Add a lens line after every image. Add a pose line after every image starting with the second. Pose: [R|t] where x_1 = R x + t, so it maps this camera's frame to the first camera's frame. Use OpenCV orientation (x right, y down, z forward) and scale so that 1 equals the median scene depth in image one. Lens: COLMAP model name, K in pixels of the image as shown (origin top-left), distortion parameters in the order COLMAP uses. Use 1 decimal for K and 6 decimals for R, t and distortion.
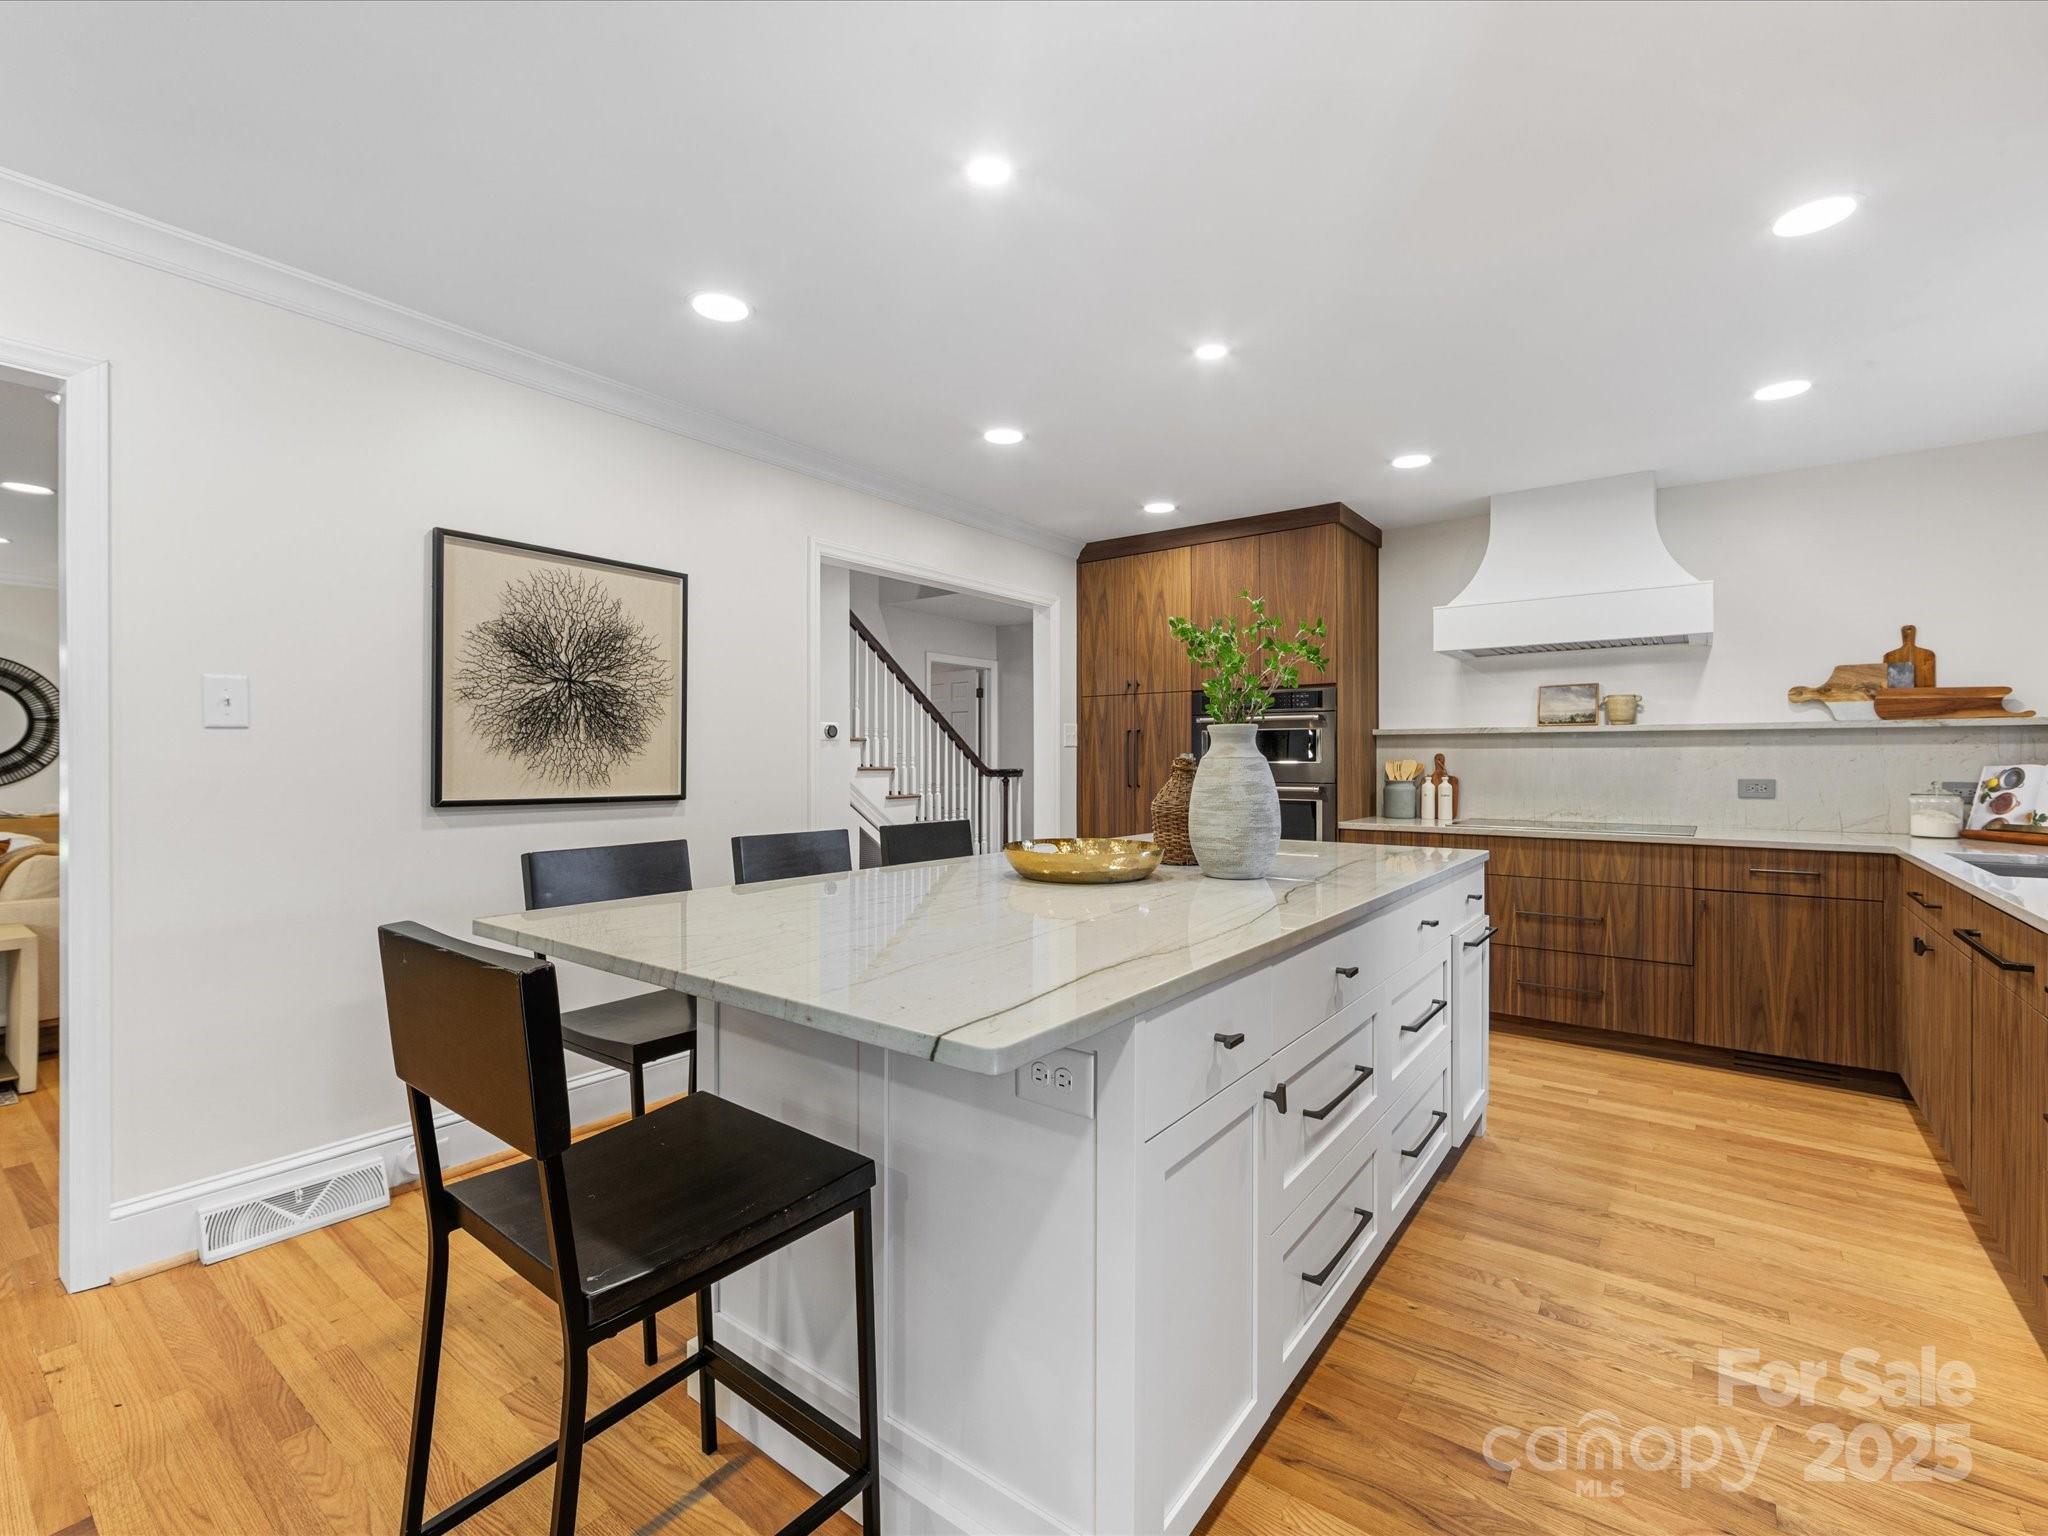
lens RADIAL K [[912.6, 0, 1021.5], [0, 912.6, 755.4], [0, 0, 1]] dist [-0.002318, -0.000151]
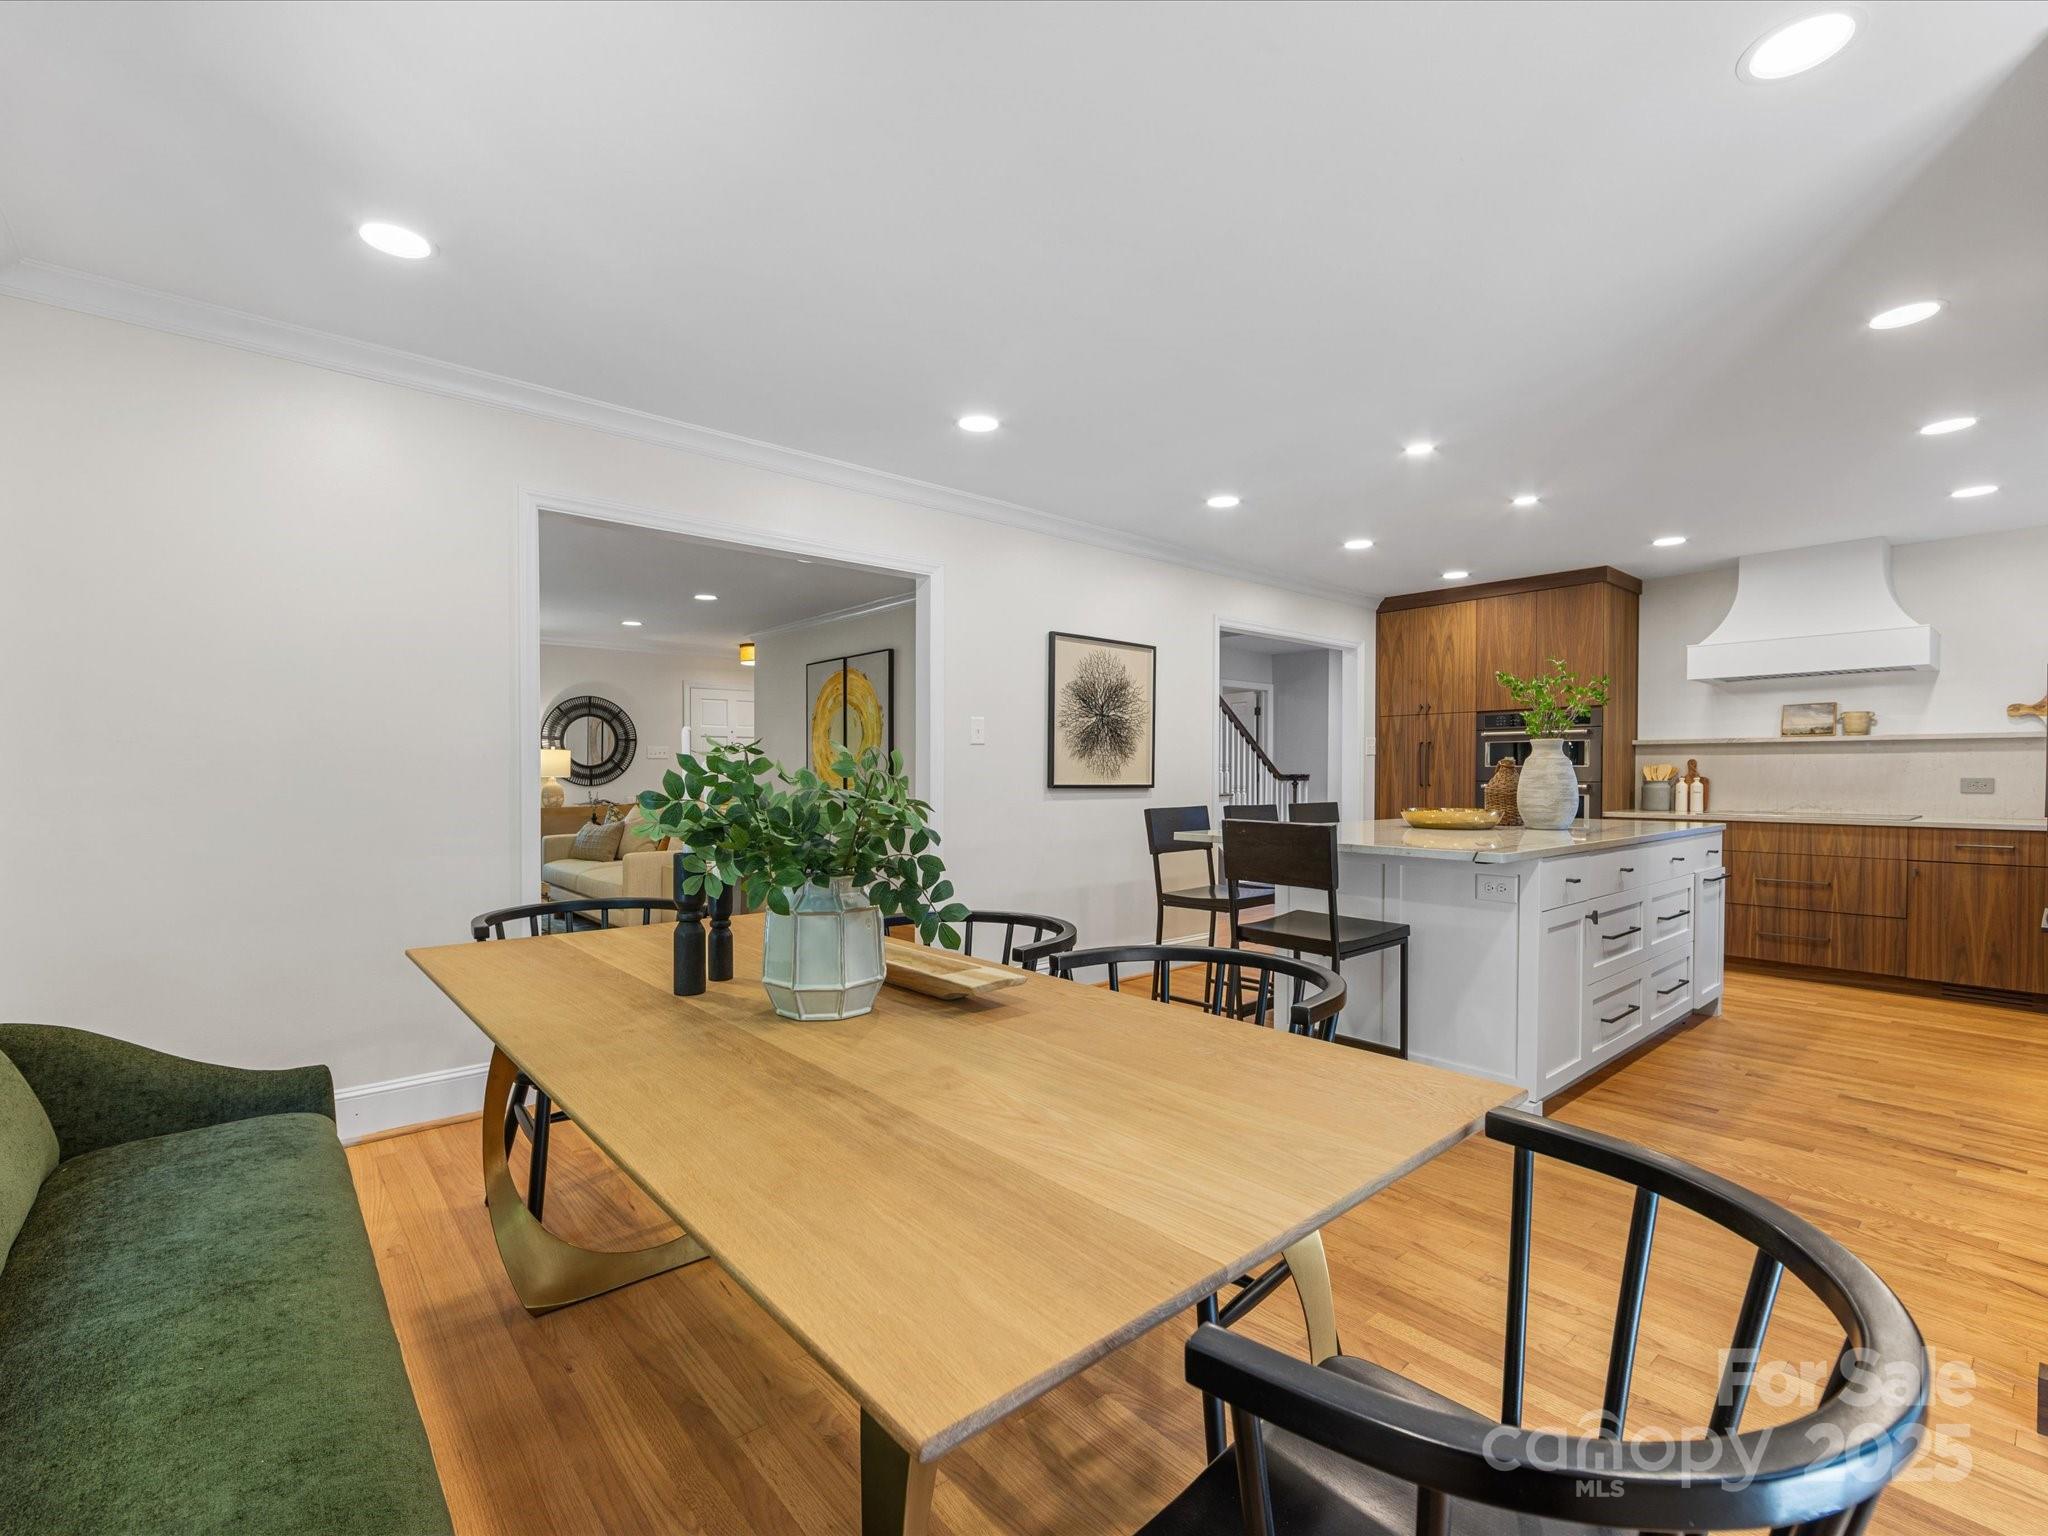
lens RADIAL K [[912.6, 0, 1016.2], [0, 912.6, 782.6], [0, 0, 1]] dist [-0.002318, -0.000151]
pose [[0.976678, 0.002993, -0.214691, -0.220300], [0.000499, 0.999868, 0.016209, 0.011424], [0.214711, -0.015938, 0.976548, -0.517523]]
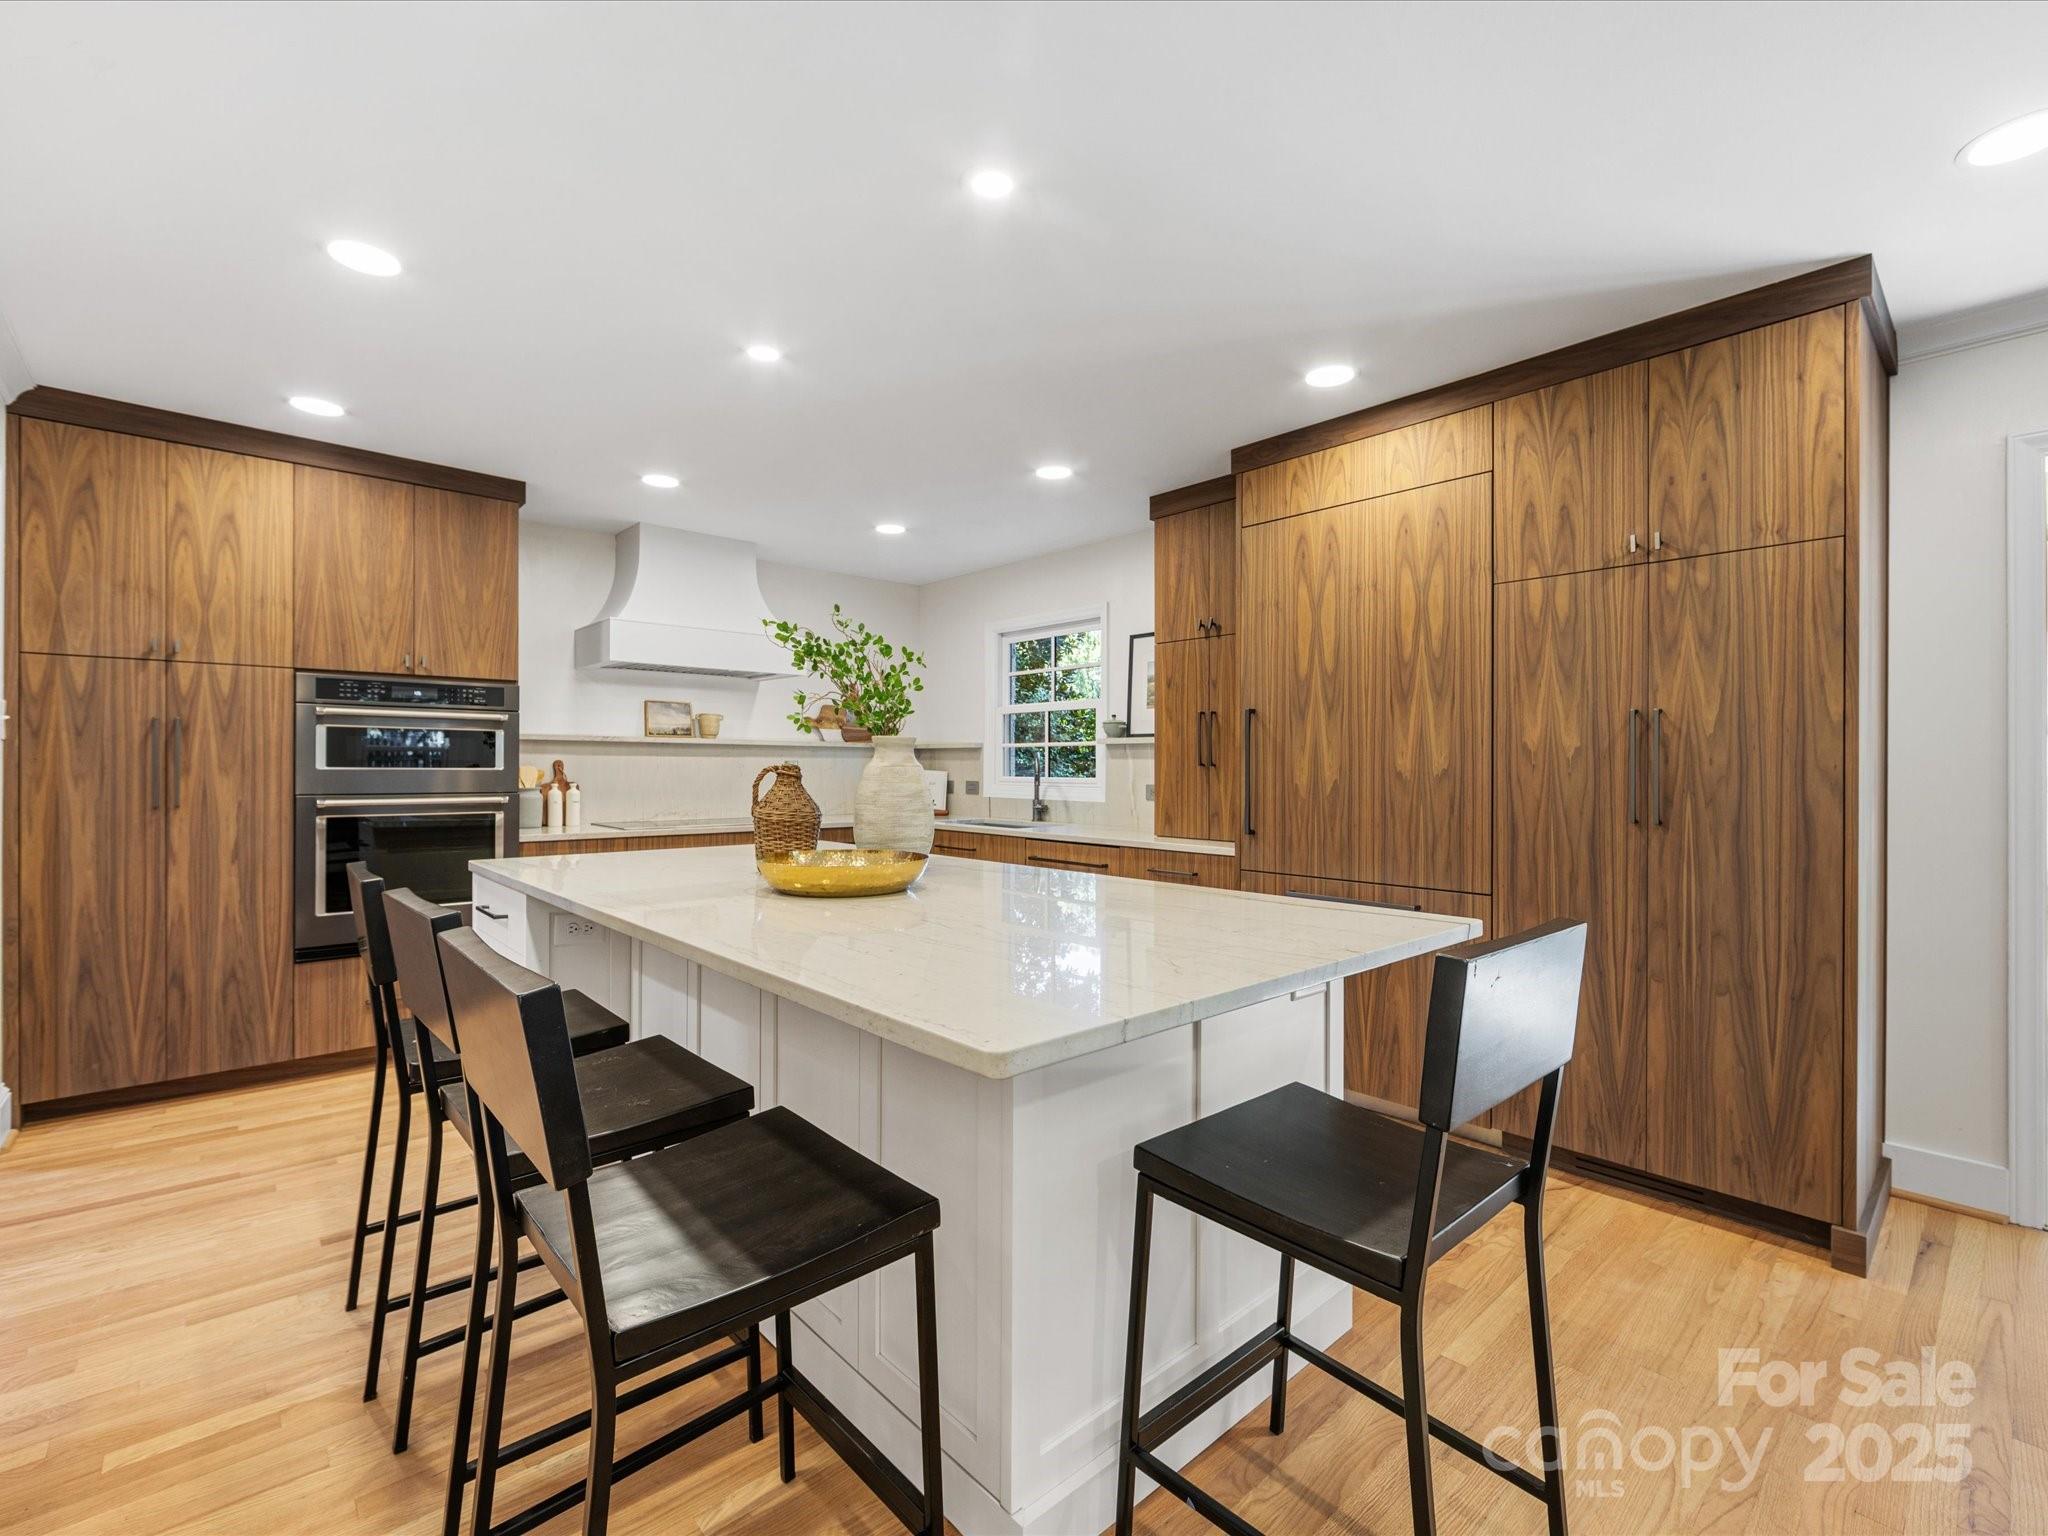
lens RADIAL K [[912.6, 0, 1031.3], [0, 912.6, 773.3], [0, 0, 1]] dist [-0.002318, -0.000151]
pose [[0.171477, -0.003896, 0.985180, -0.525882], [-0.008453, 0.999950, 0.005426, 0.003296], [-0.985152, -0.009259, 0.171436, 0.396284]]
